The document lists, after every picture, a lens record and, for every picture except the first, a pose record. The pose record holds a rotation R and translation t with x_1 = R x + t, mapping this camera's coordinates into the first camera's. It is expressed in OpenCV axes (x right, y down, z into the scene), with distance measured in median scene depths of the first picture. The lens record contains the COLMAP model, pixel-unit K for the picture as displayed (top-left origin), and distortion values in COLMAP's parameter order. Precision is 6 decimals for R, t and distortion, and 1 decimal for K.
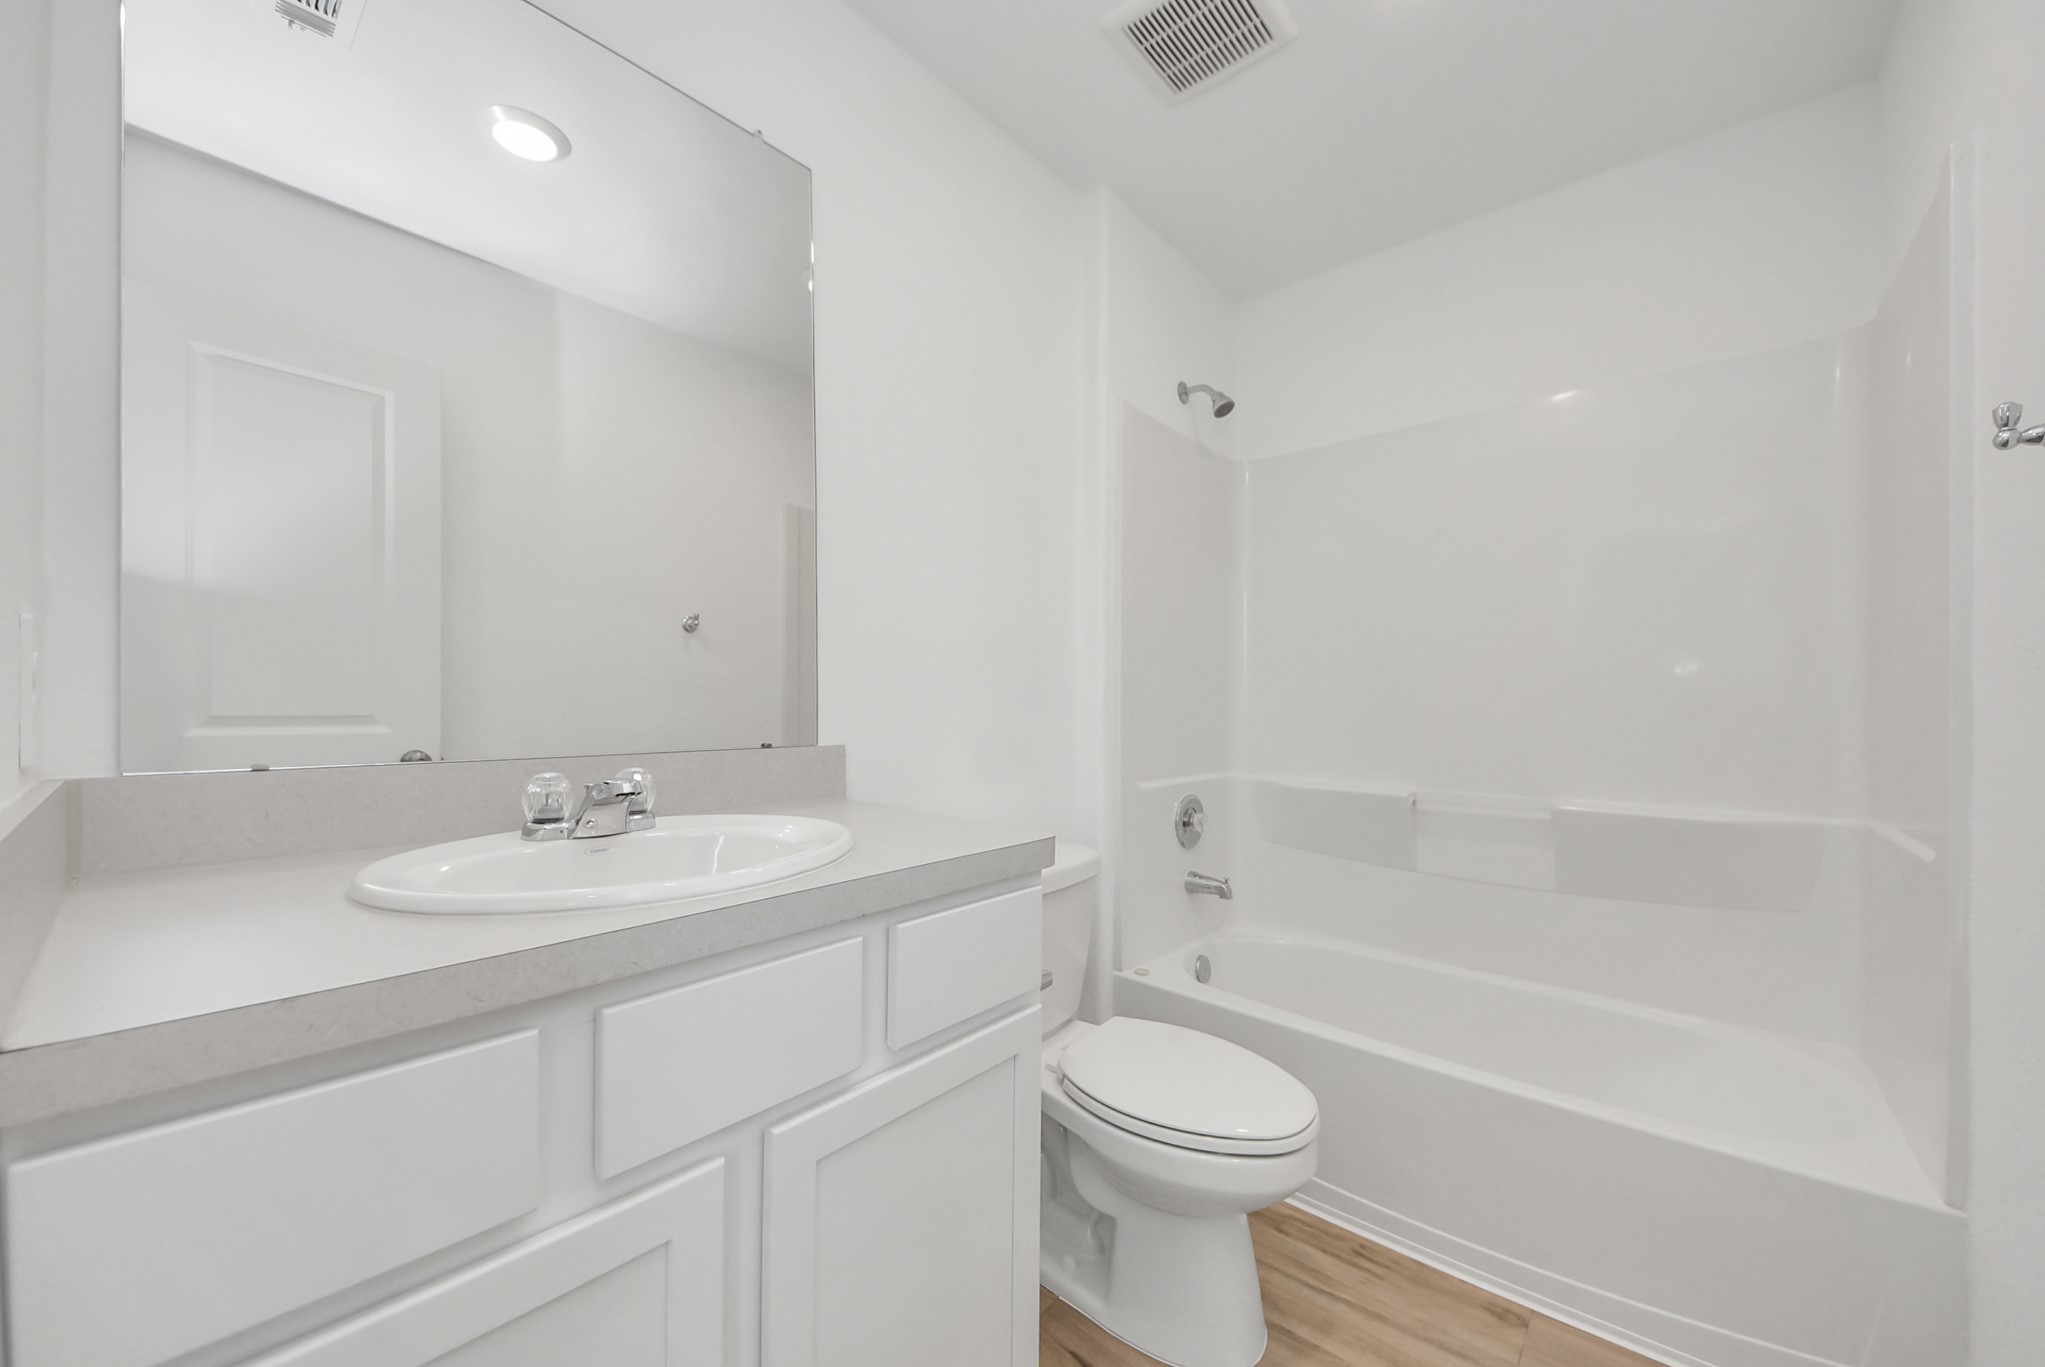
lens RADIAL K [[761.9, 0, 1010.1], [0, 761.9, 687.3], [0, 0, 1]] dist [0.026551, -0.021781]
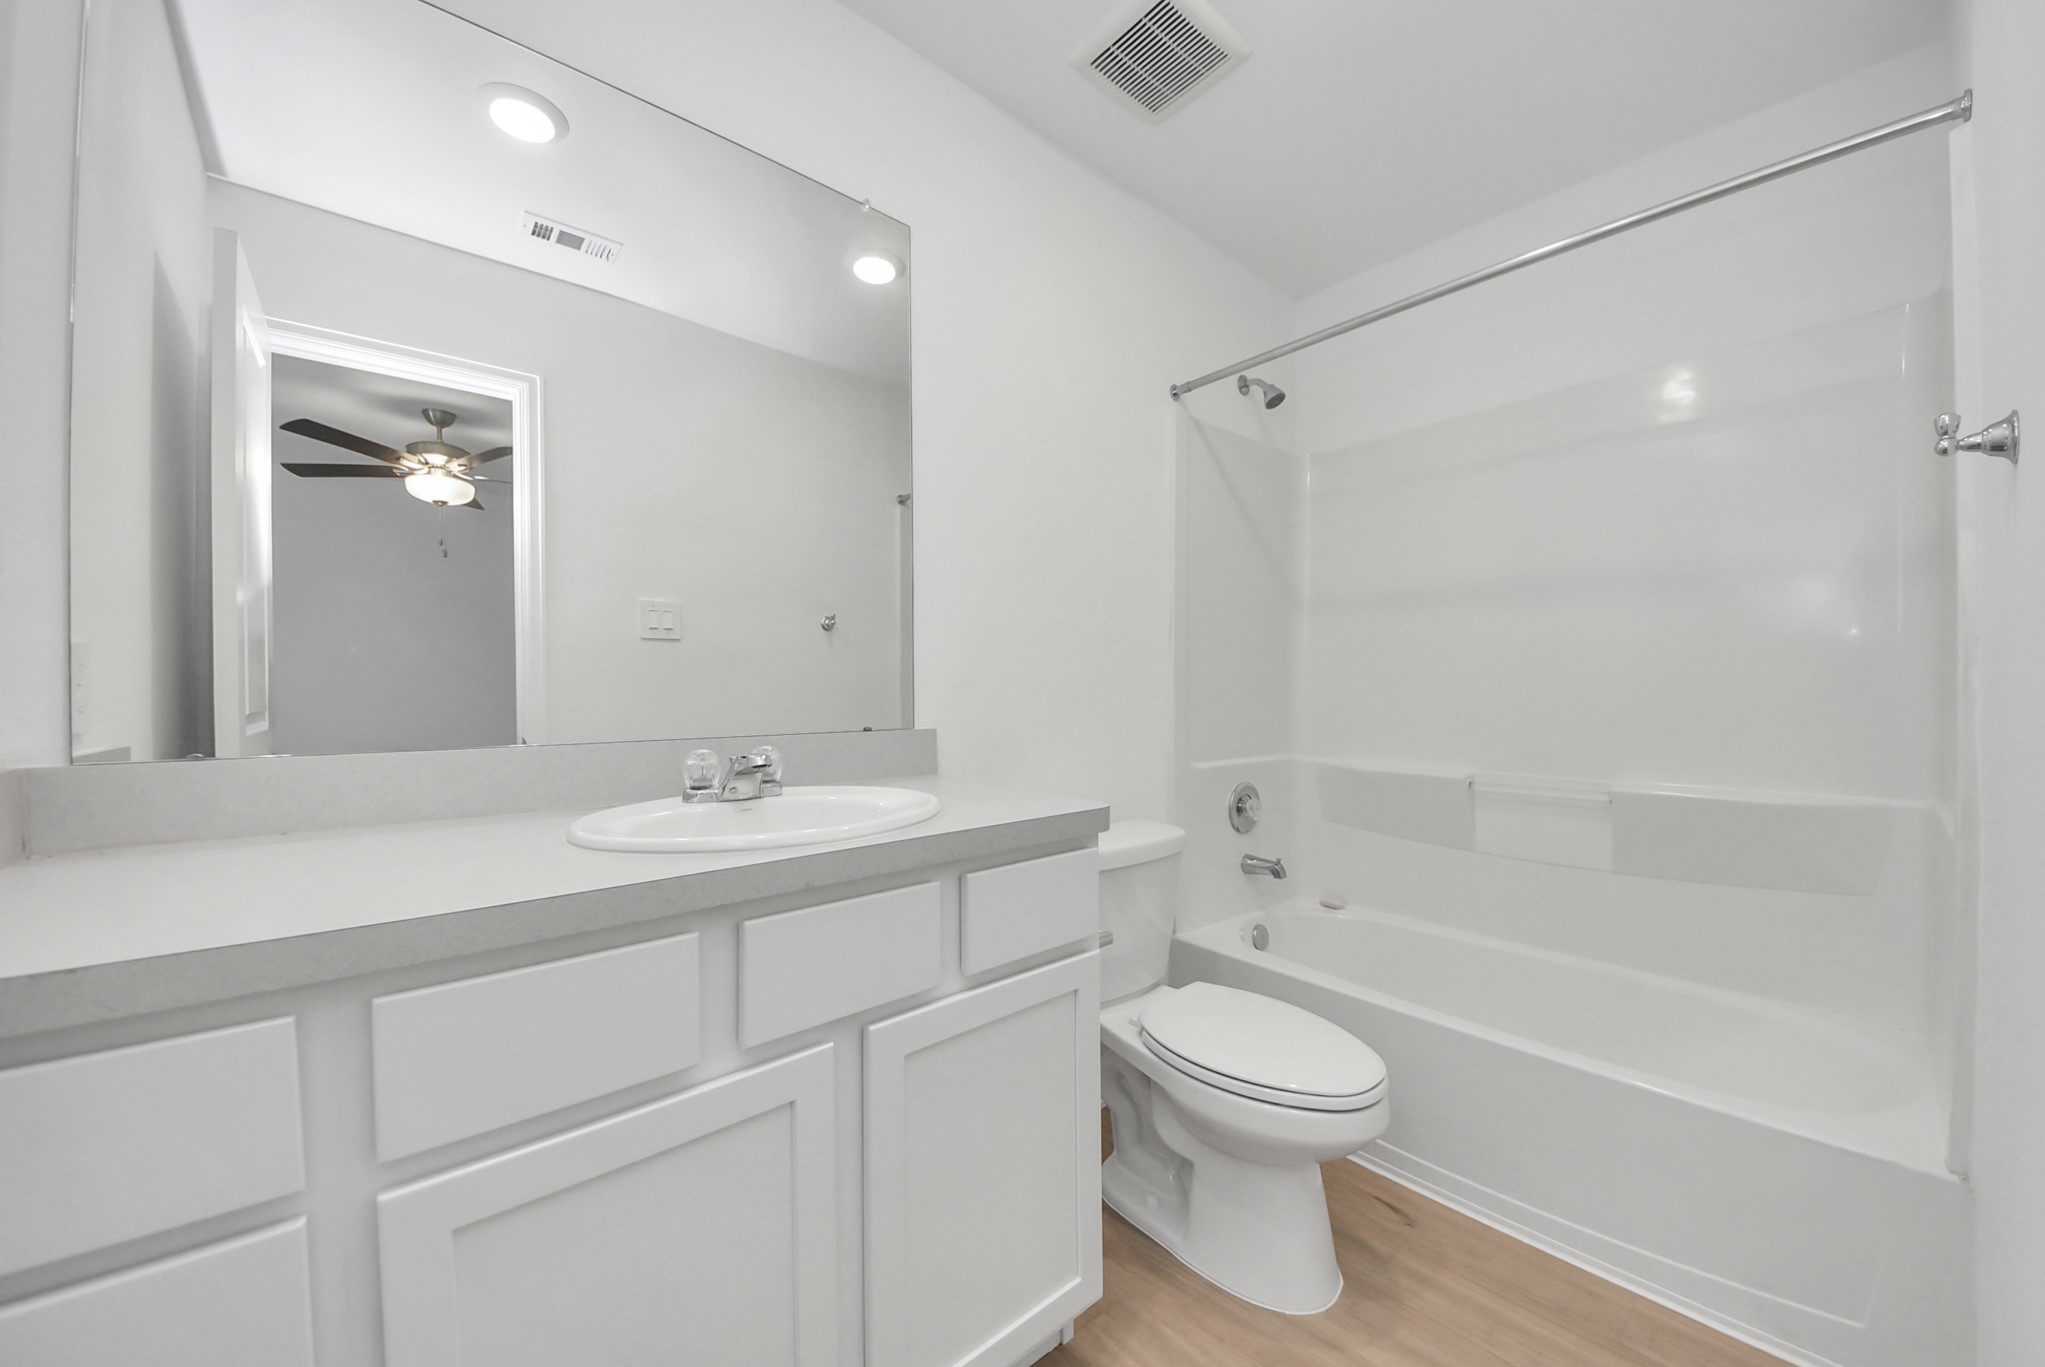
lens RADIAL K [[761.9, 0, 1010.1], [0, 761.9, 687.3], [0, 0, 1]] dist [0.026551, -0.021781]
pose [[0.987780, -0.007182, -0.155688, 0.082304], [0.011024, 0.999655, 0.023830, -0.013419], [0.155463, -0.025255, 0.987519, -0.139647]]
